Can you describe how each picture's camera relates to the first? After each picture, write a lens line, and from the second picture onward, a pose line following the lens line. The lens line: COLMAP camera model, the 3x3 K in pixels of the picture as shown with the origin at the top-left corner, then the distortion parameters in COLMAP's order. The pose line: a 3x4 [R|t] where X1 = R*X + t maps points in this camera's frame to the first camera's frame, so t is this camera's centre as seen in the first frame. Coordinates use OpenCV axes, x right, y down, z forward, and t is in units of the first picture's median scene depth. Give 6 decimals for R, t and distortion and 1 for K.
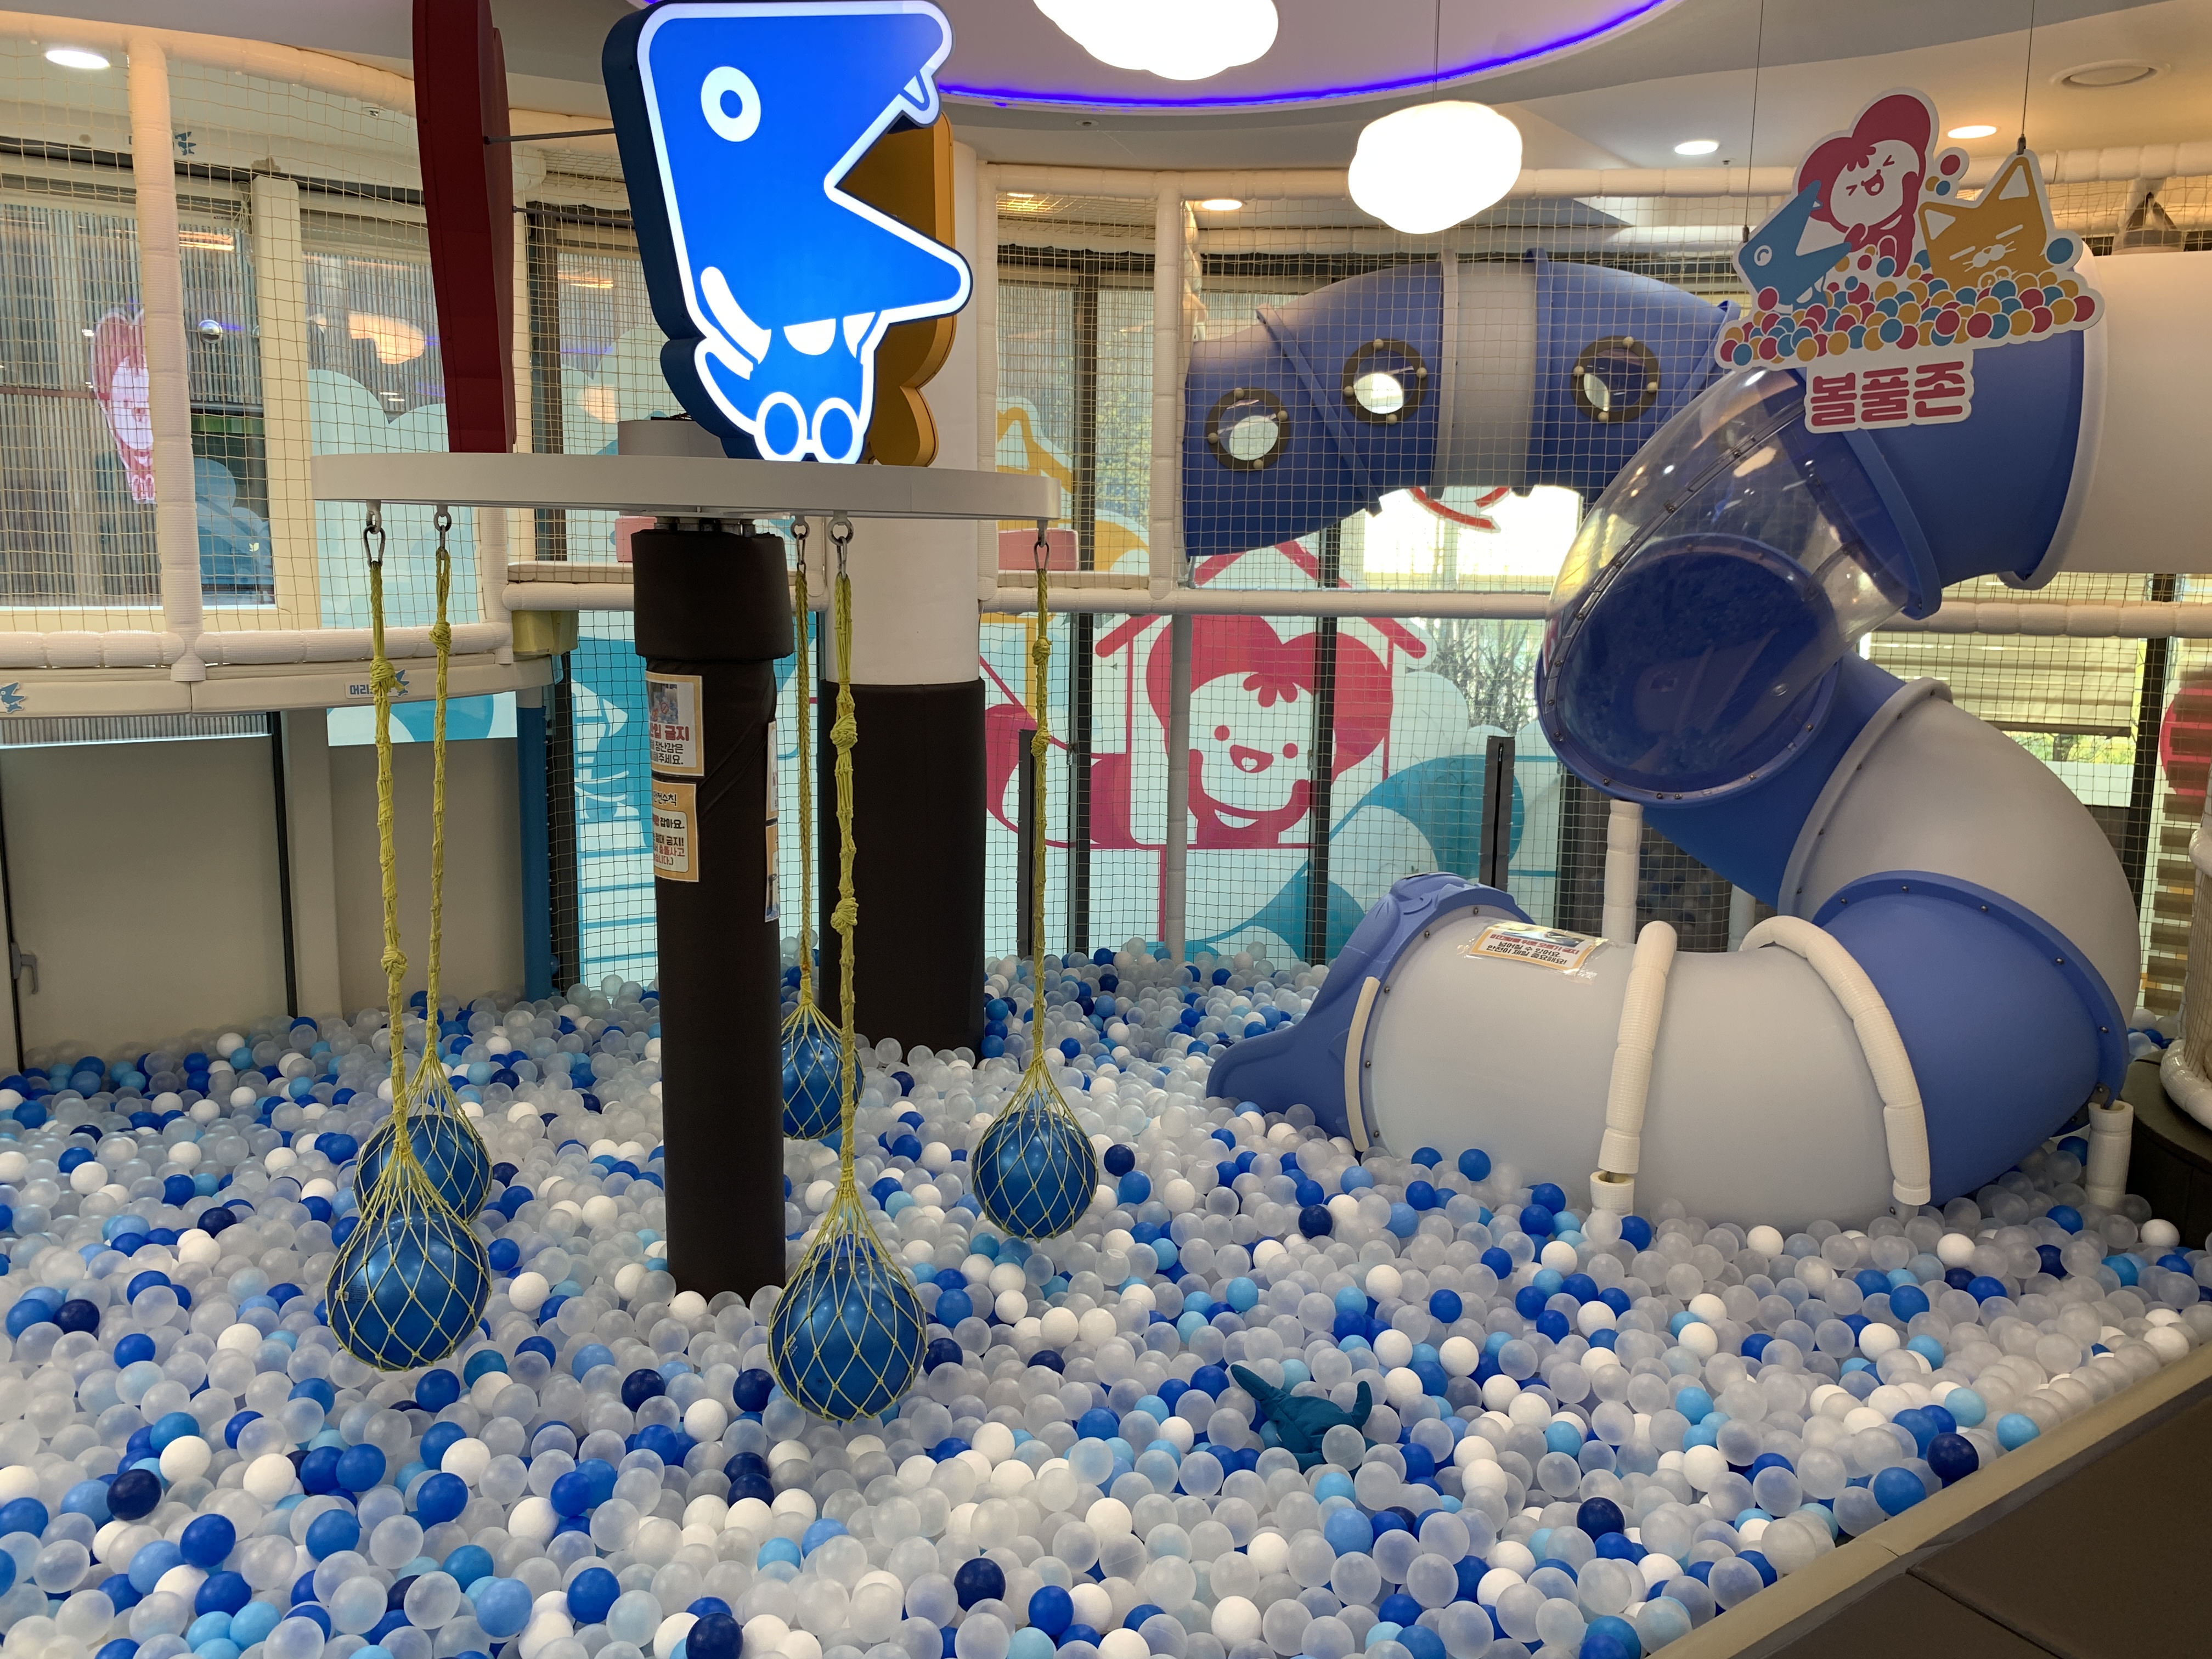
lens RADIAL K [[1668.9, 0, 1095.4], [0, 1668.9, 836.3], [0, 0, 1]] dist [0.007523, -0.010618]
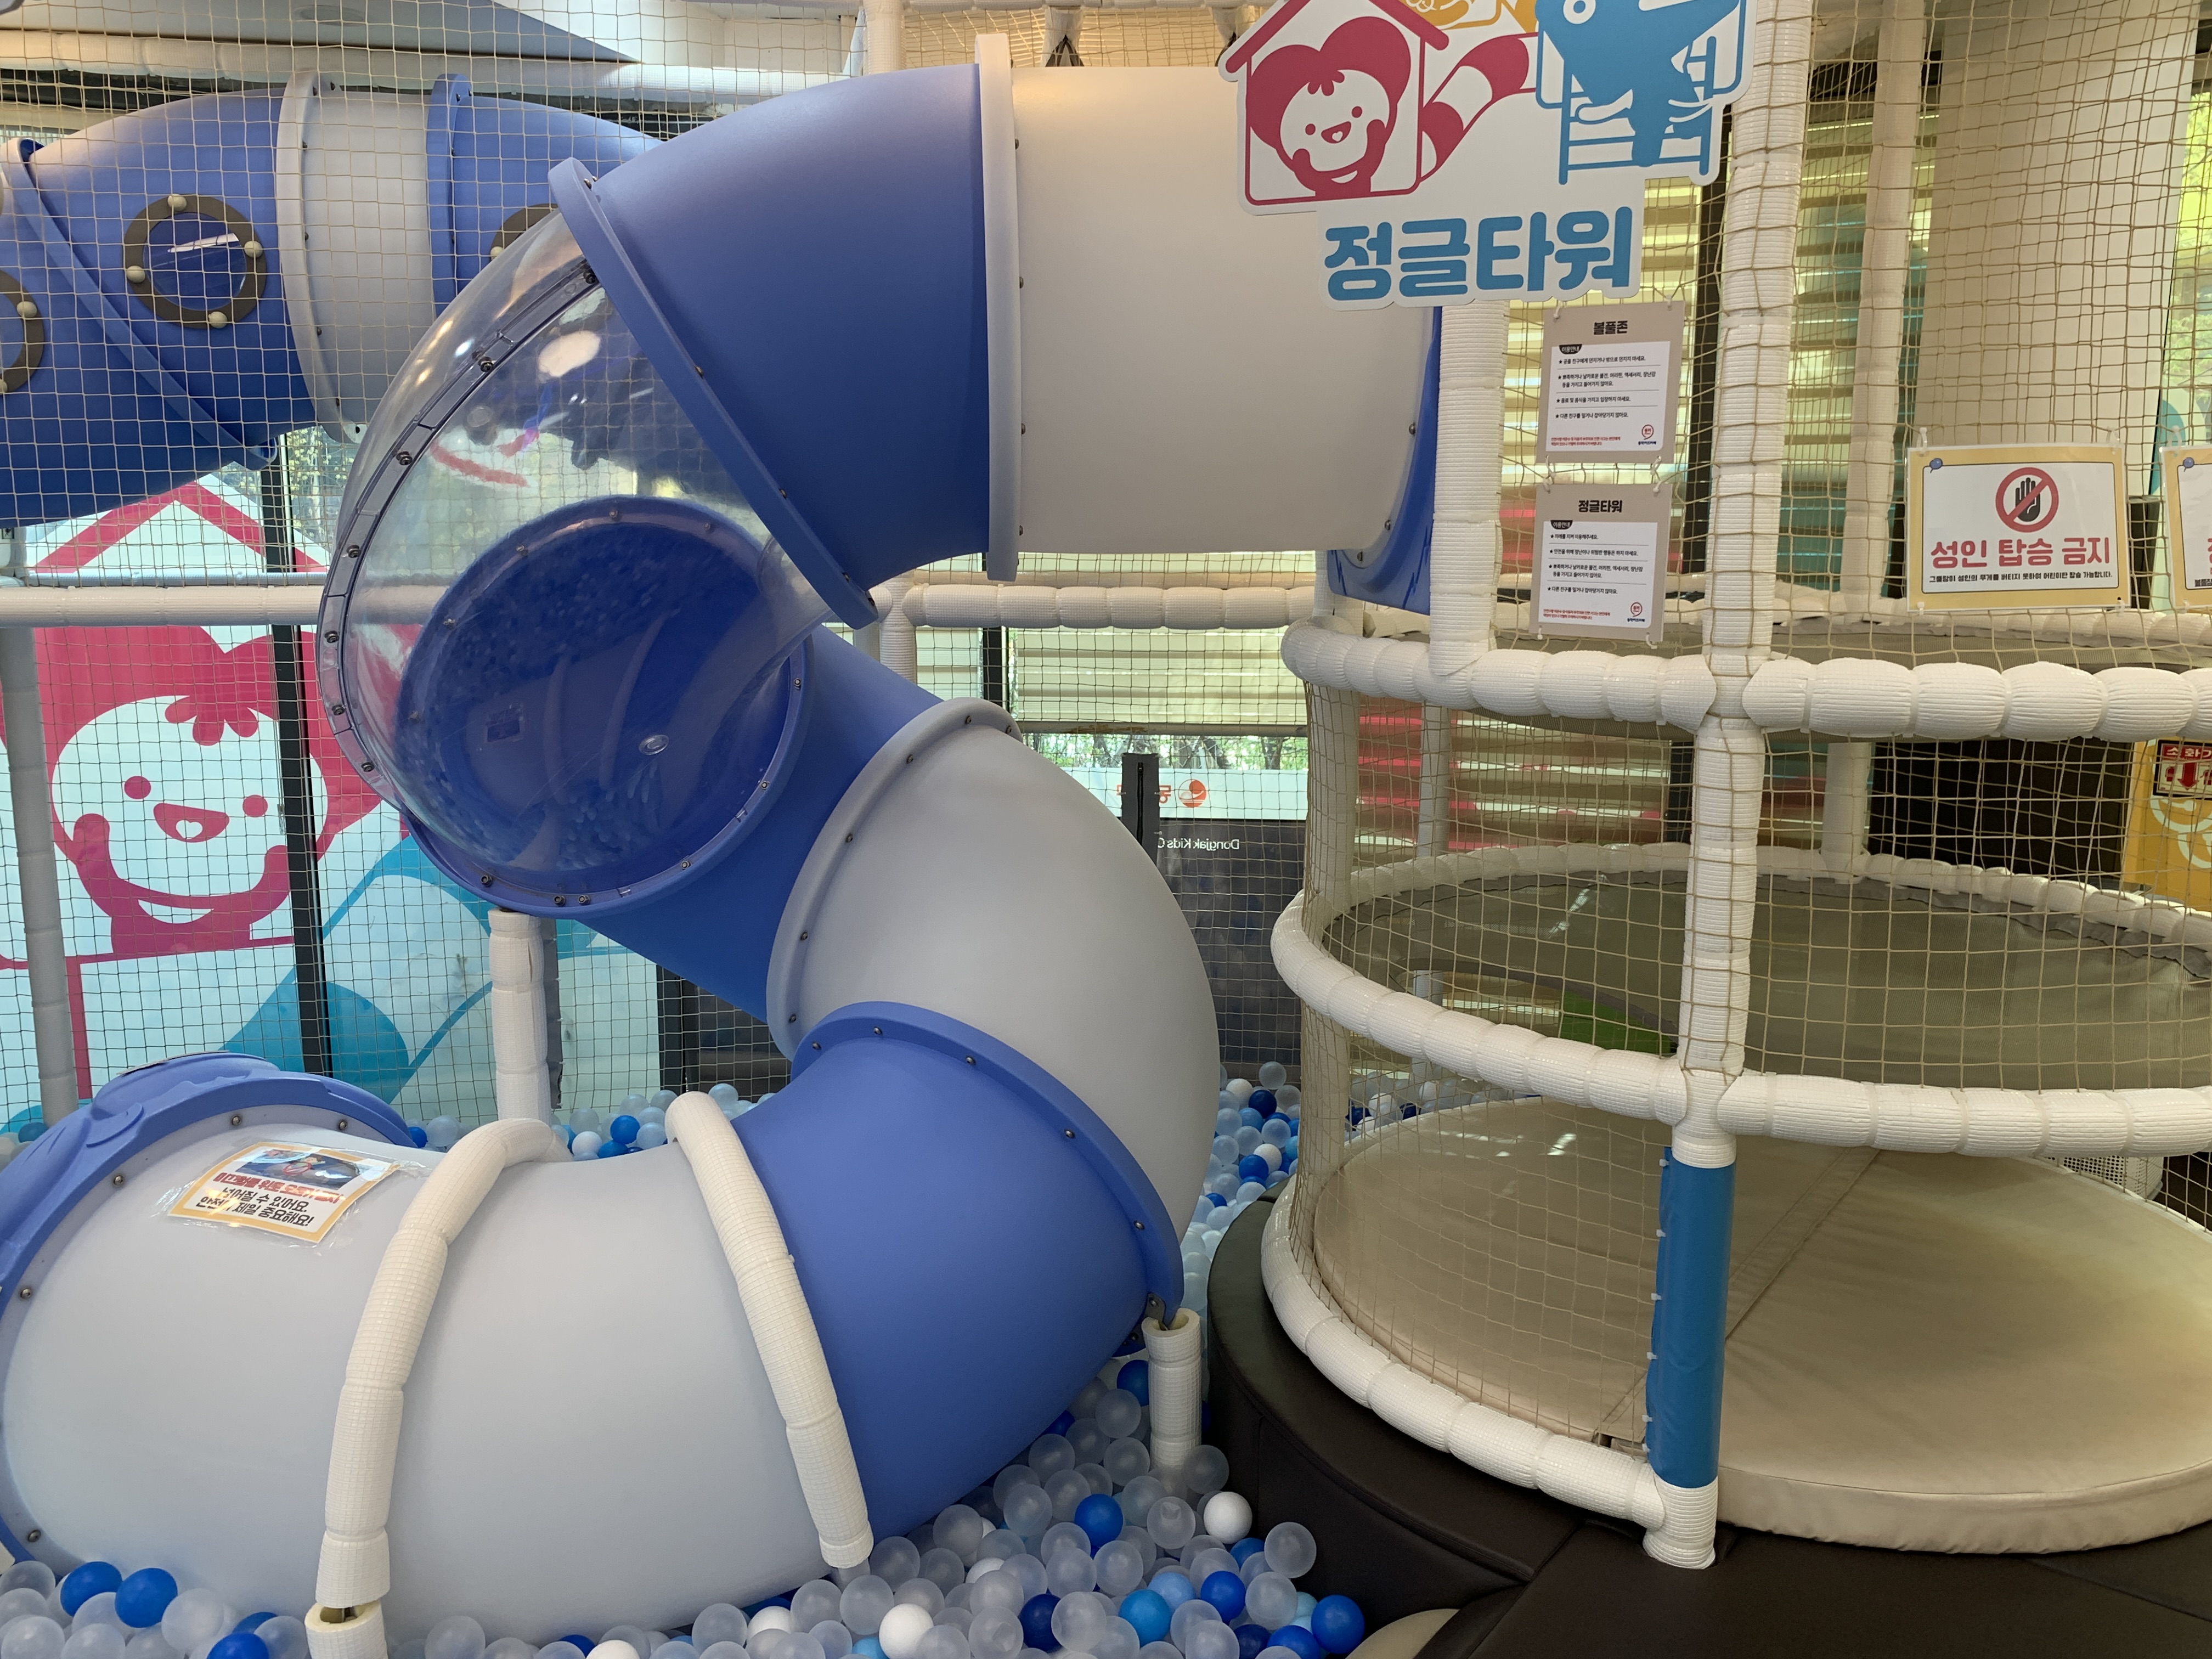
lens RADIAL K [[1782.9, 0, 1114.7], [0, 1782.9, 824.2], [0, 0, 1]] dist [0.011330, 0.004367]
pose [[0.942121, -0.067673, 0.328373, 0.240854], [0.064694, 0.997705, 0.020001, -0.041193], [-0.328973, 0.002400, 0.944336, 0.207917]]
